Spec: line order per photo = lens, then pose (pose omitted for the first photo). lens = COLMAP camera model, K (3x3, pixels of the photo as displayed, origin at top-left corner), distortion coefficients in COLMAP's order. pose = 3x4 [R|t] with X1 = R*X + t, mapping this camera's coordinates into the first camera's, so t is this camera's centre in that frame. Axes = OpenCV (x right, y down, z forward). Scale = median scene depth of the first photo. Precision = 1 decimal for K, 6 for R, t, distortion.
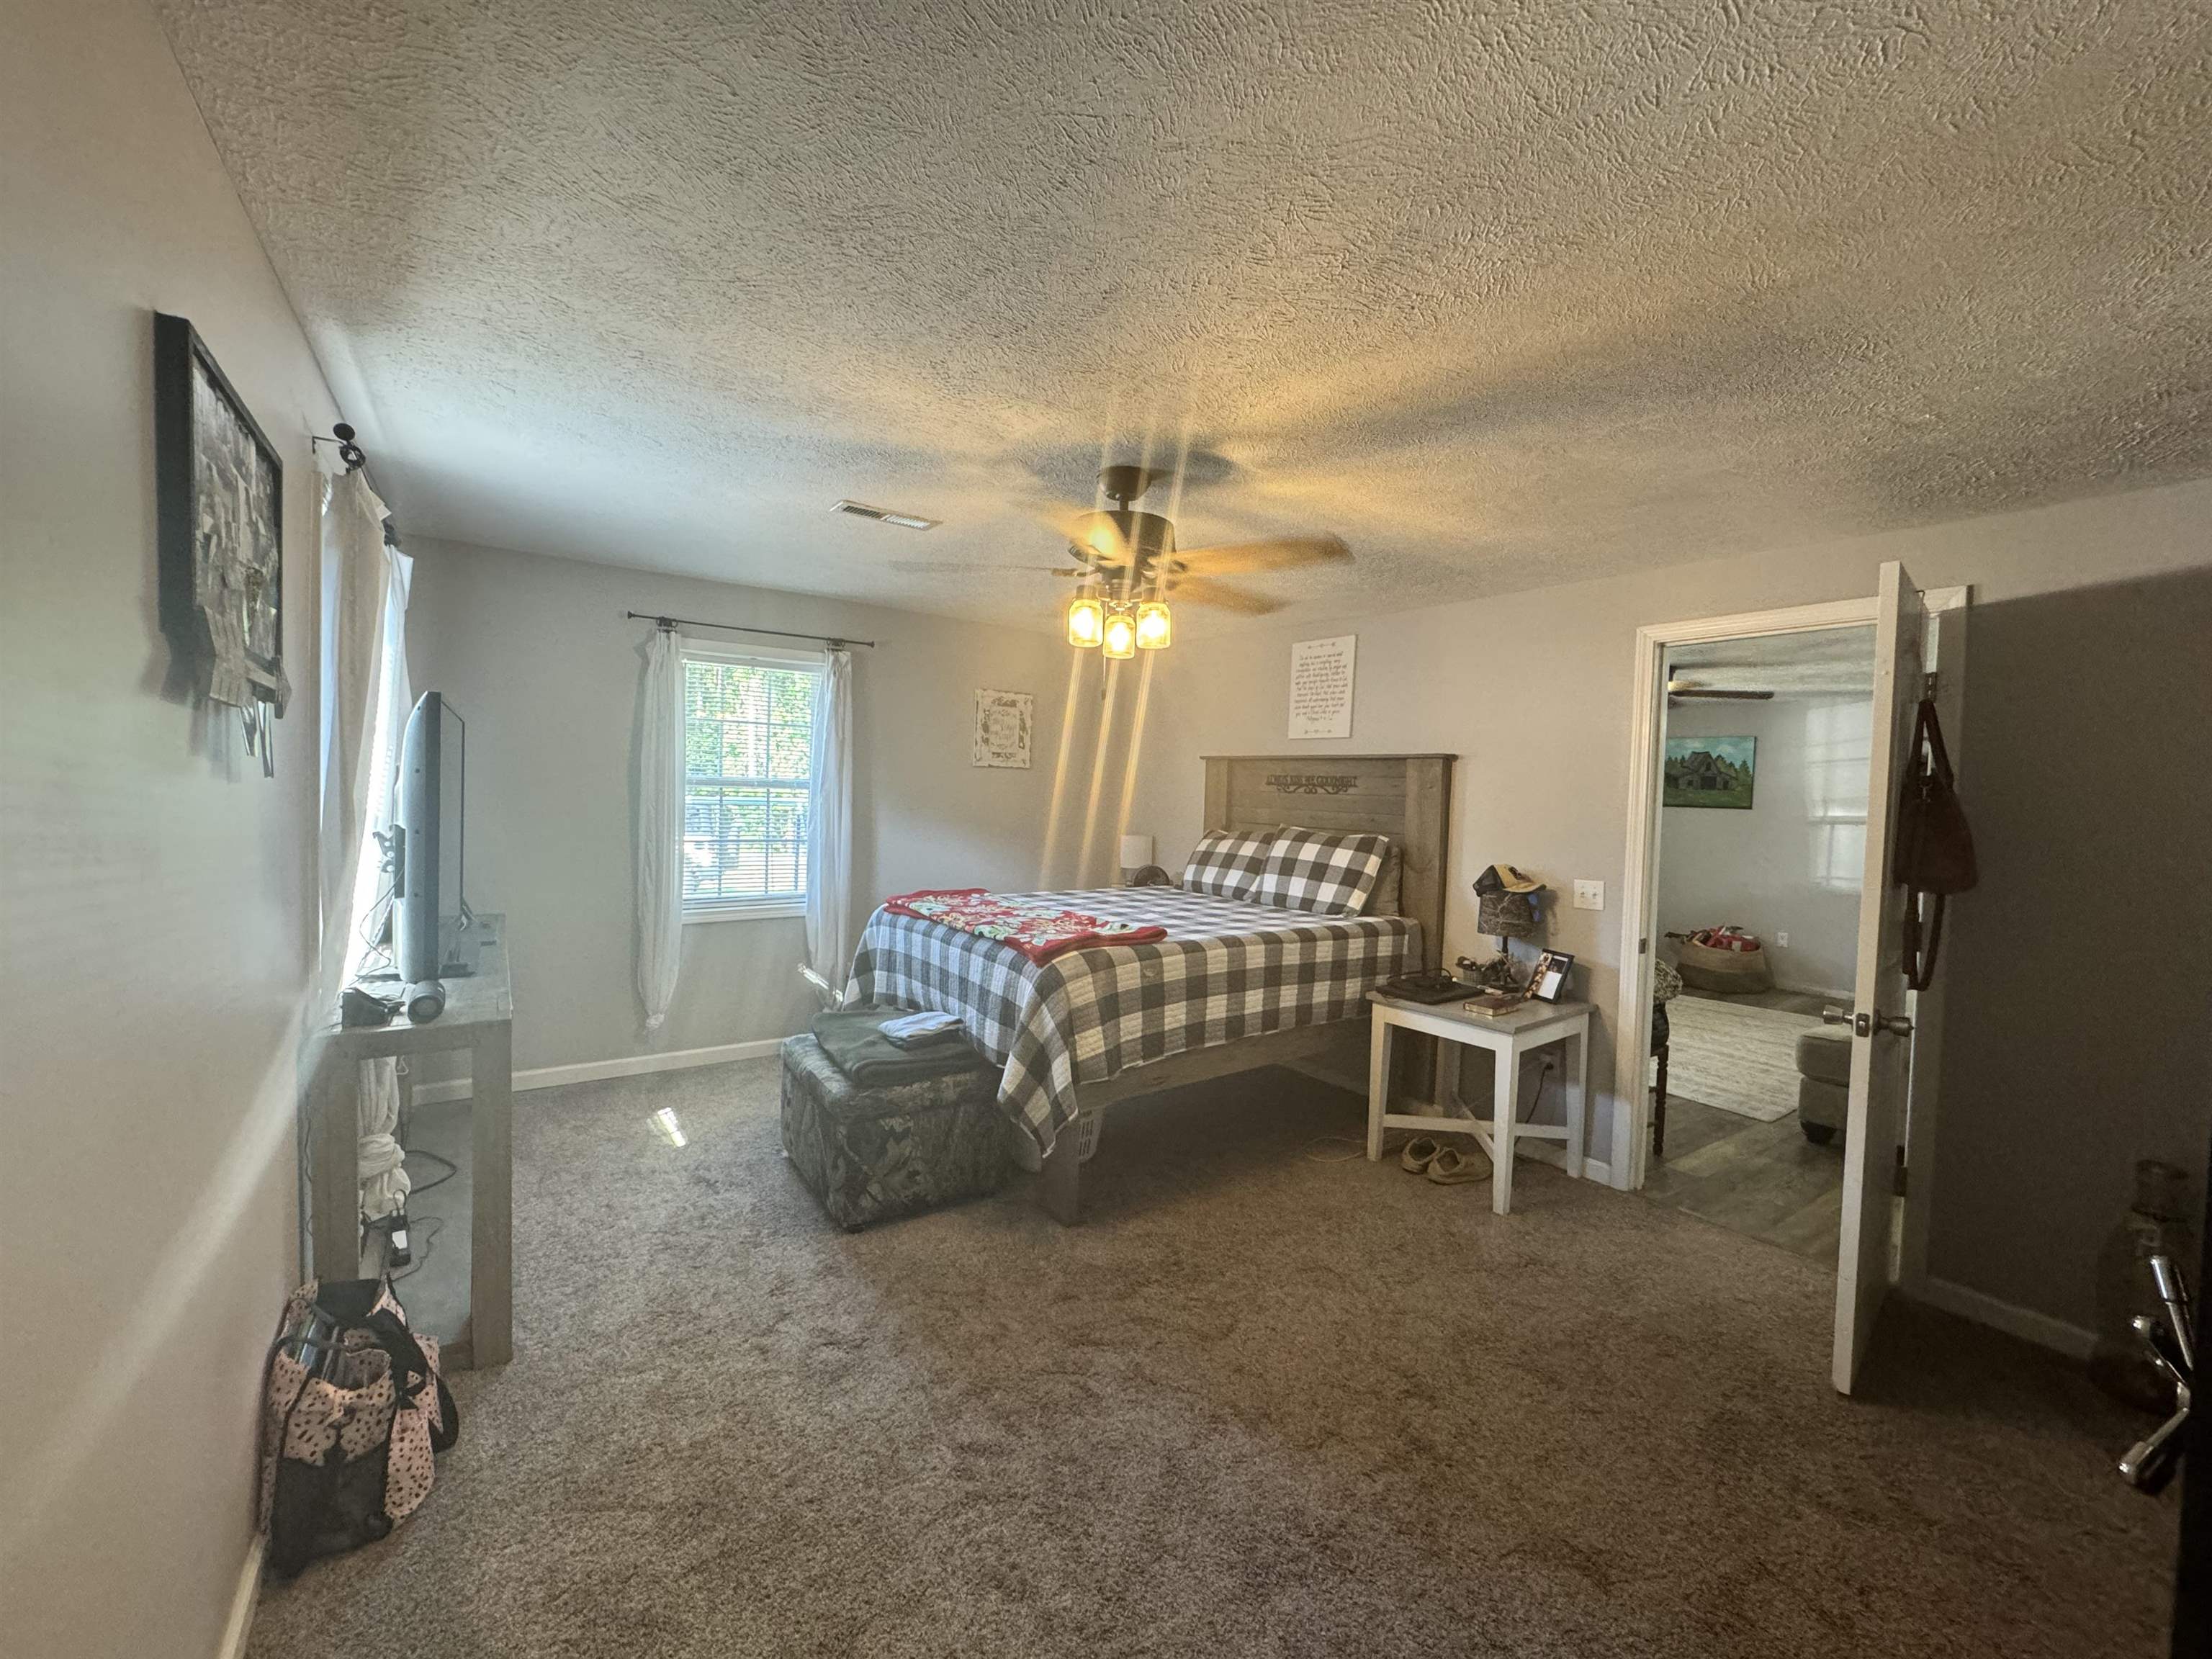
lens RADIAL K [[880.9, 0, 1090.2], [0, 880.9, 824.5], [0, 0, 1]] dist [-0.003978, 0.000838]
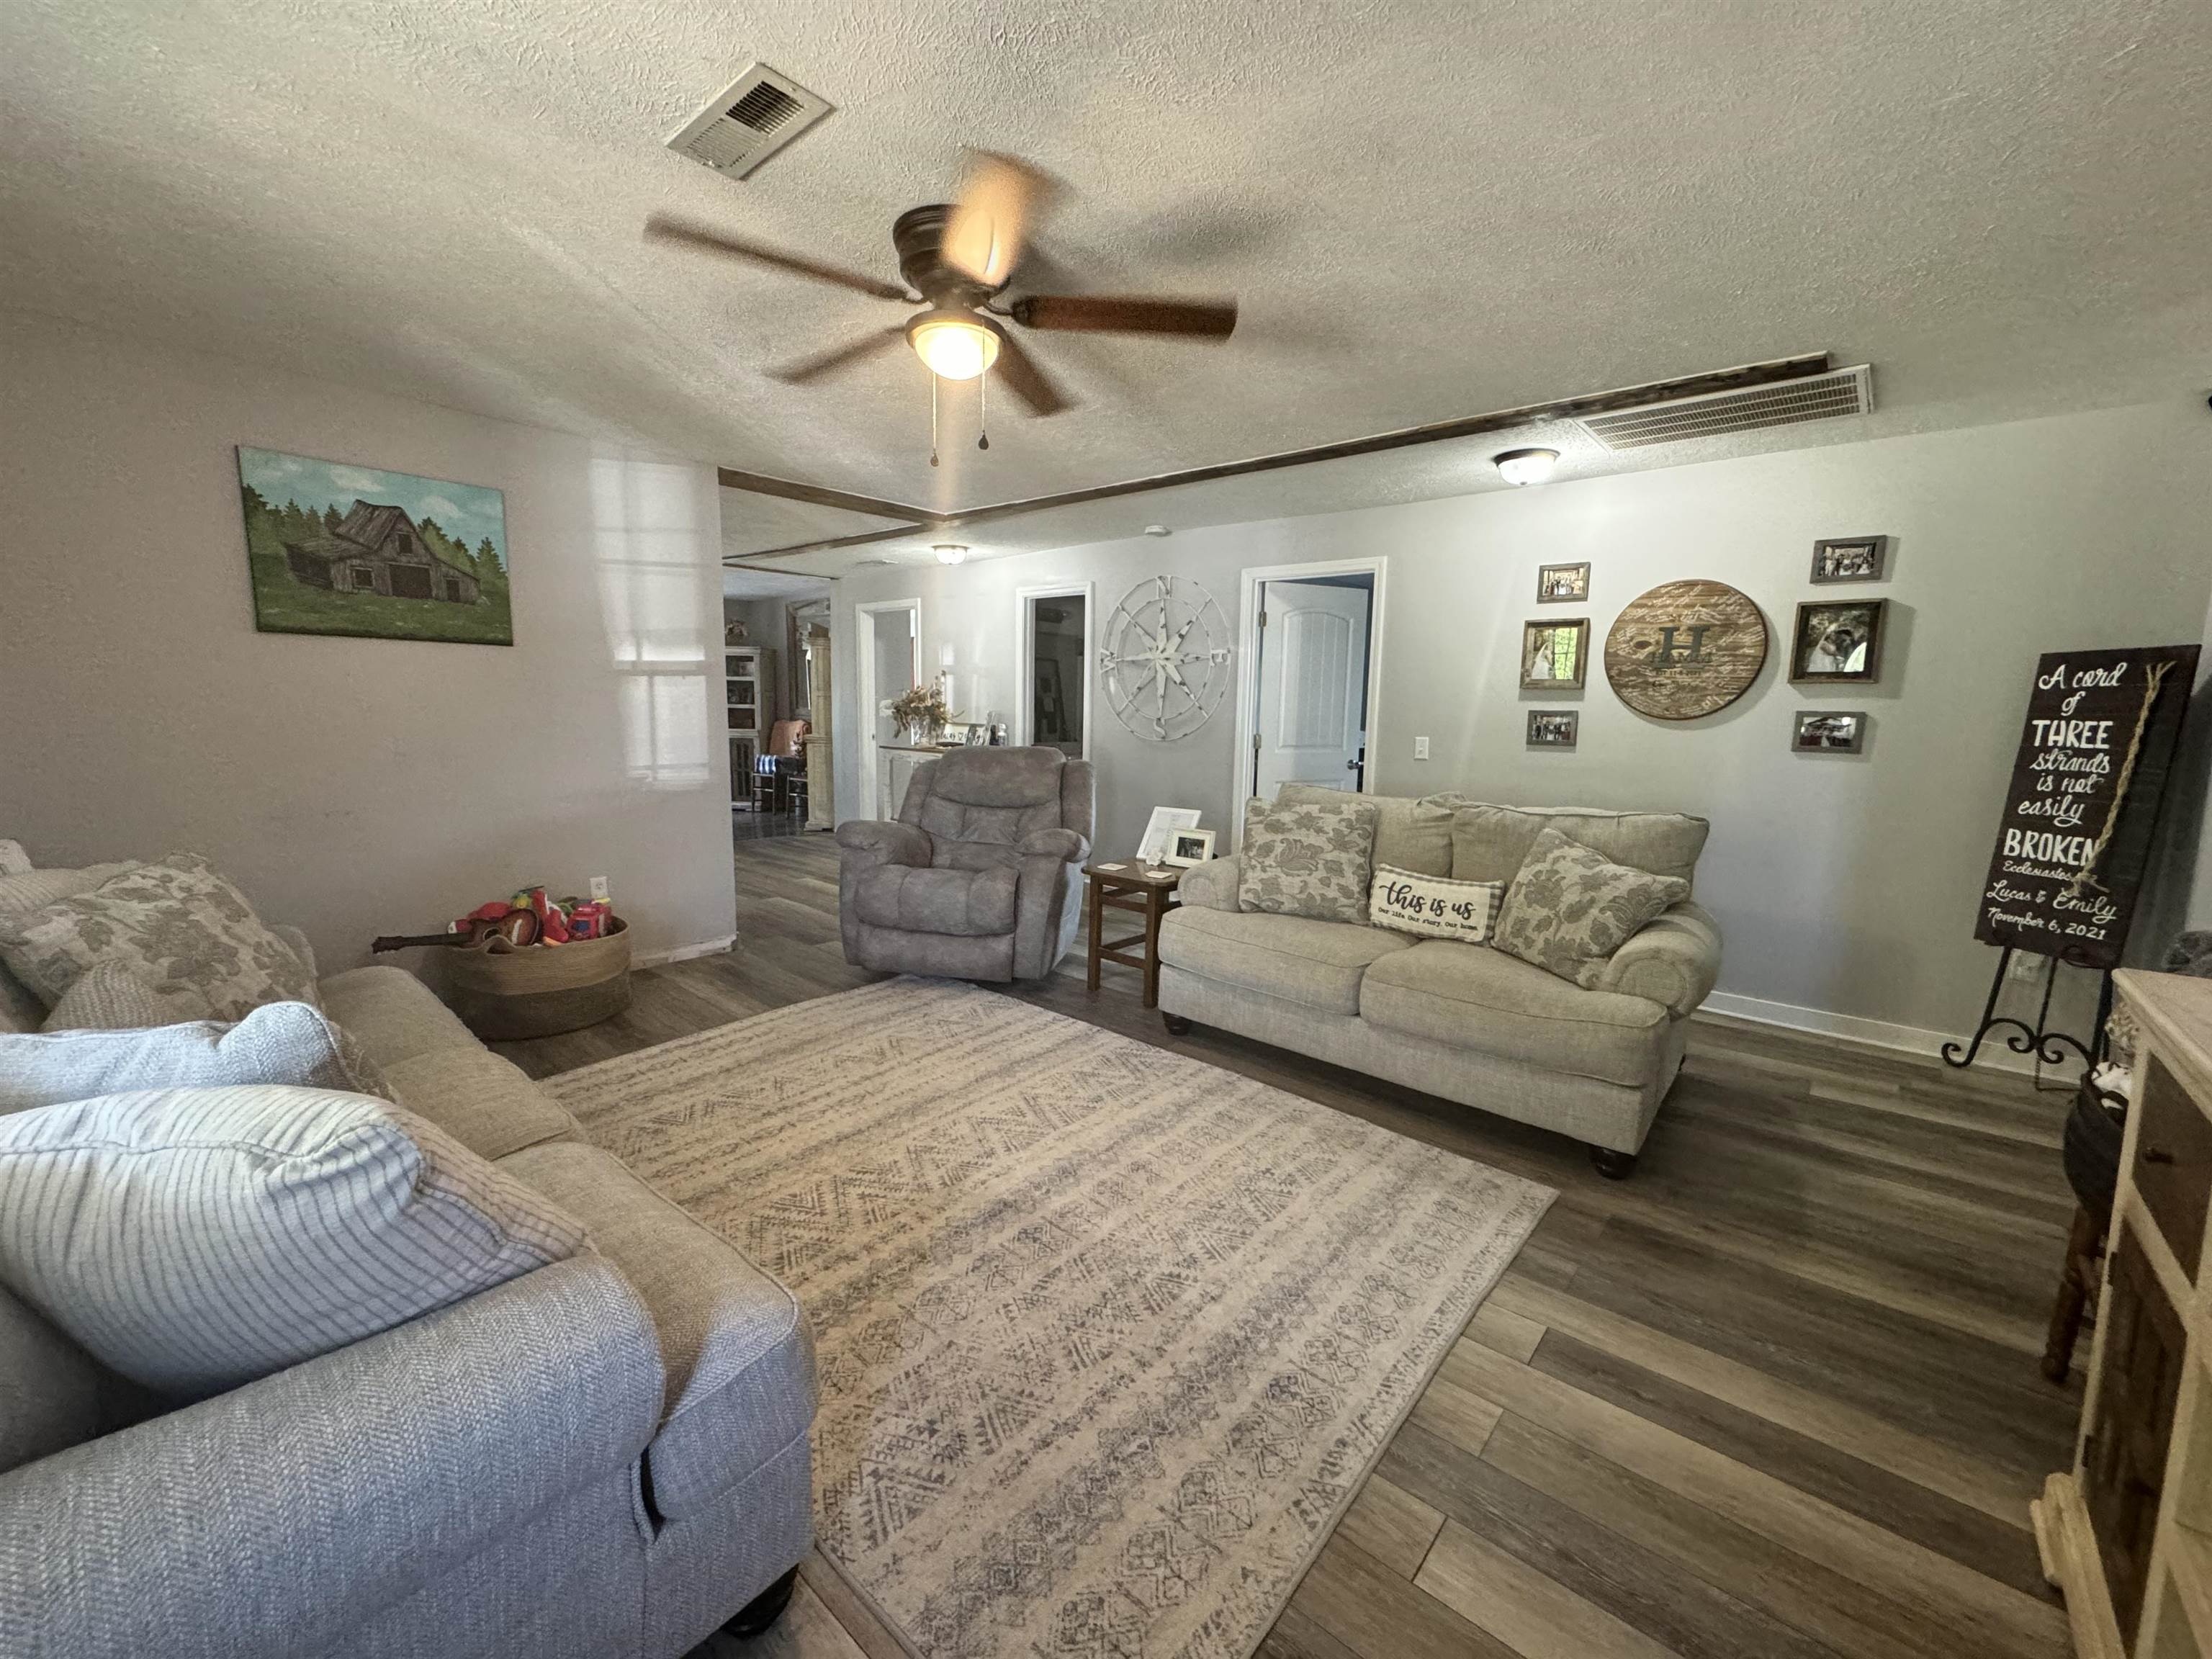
lens RADIAL K [[880.9, 0, 1100.7], [0, 880.9, 815.6], [0, 0, 1]] dist [-0.003978, 0.000838]
pose [[-0.253659, -0.159935, 0.953980, 0.193330], [0.006008, 0.985957, 0.166894, -0.003823], [-0.967275, 0.048066, -0.249136, 0.833998]]
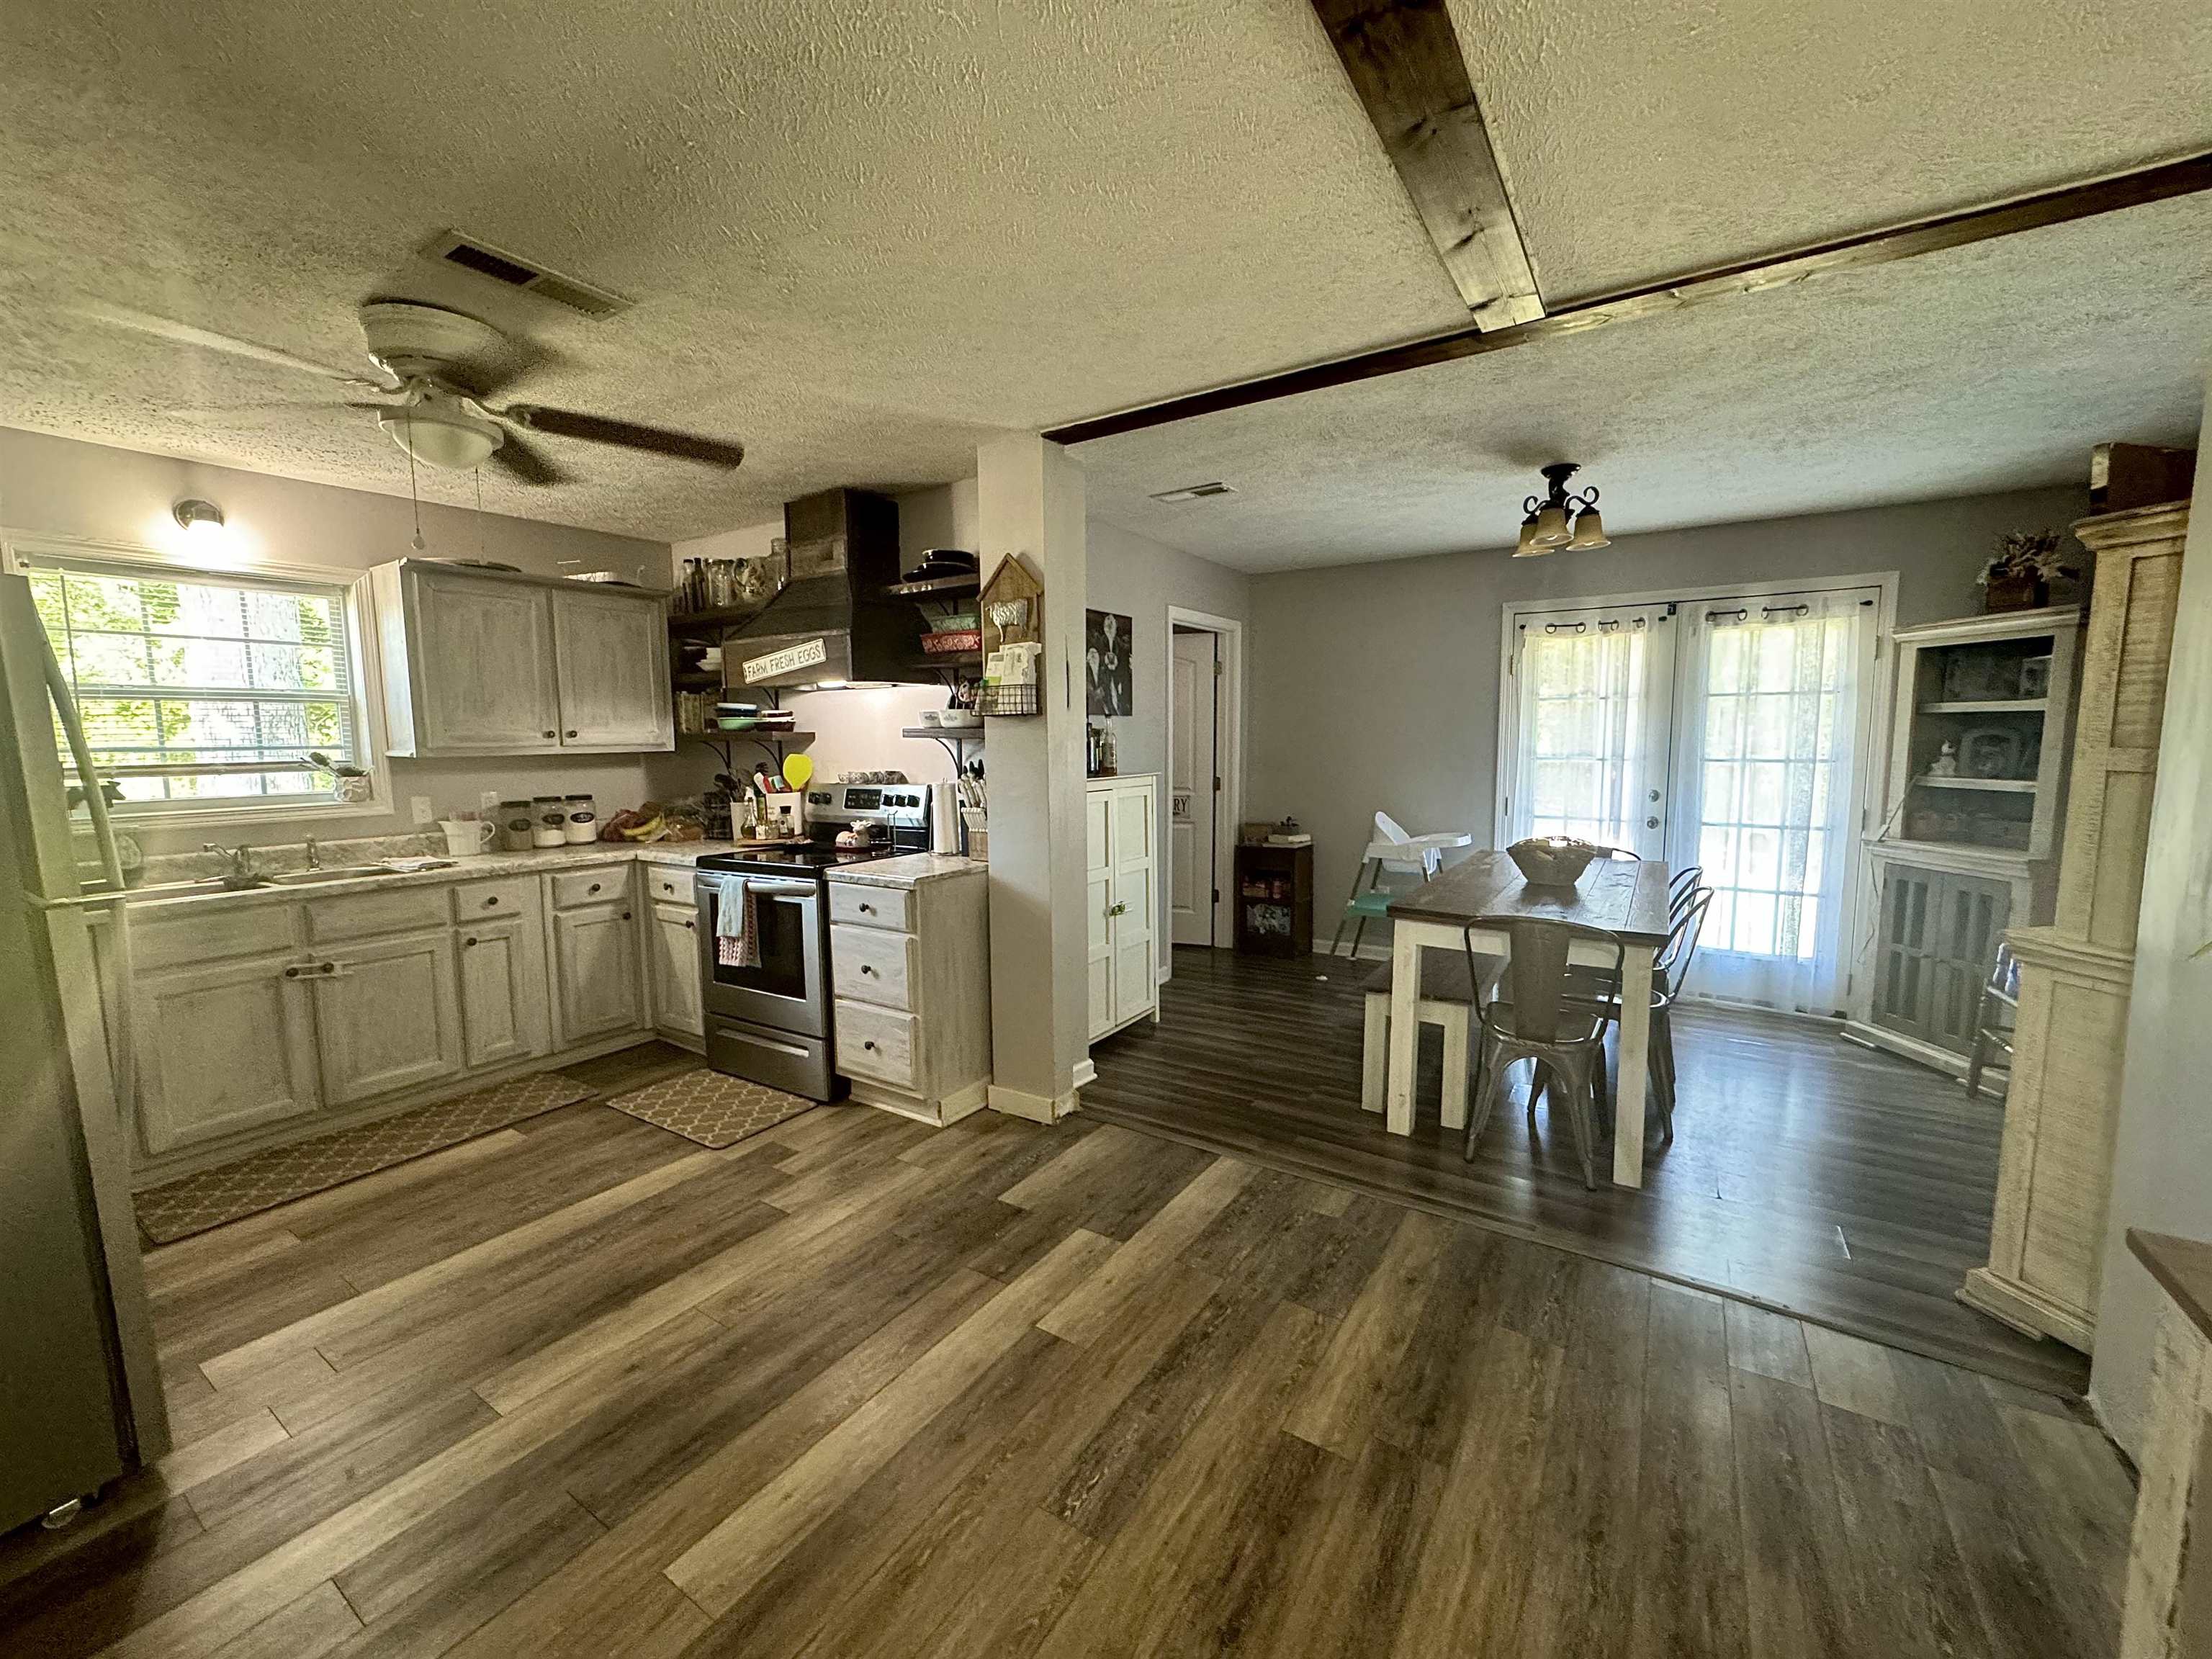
lens RADIAL K [[880.9, 0, 1097.5], [0, 880.9, 822.0], [0, 0, 1]] dist [-0.003978, 0.000838]
pose [[0.926466, -0.075051, 0.368820, 1.048314], [0.049606, 0.995718, 0.078009, 0.012088], [-0.373095, -0.053977, 0.926222, 0.765097]]
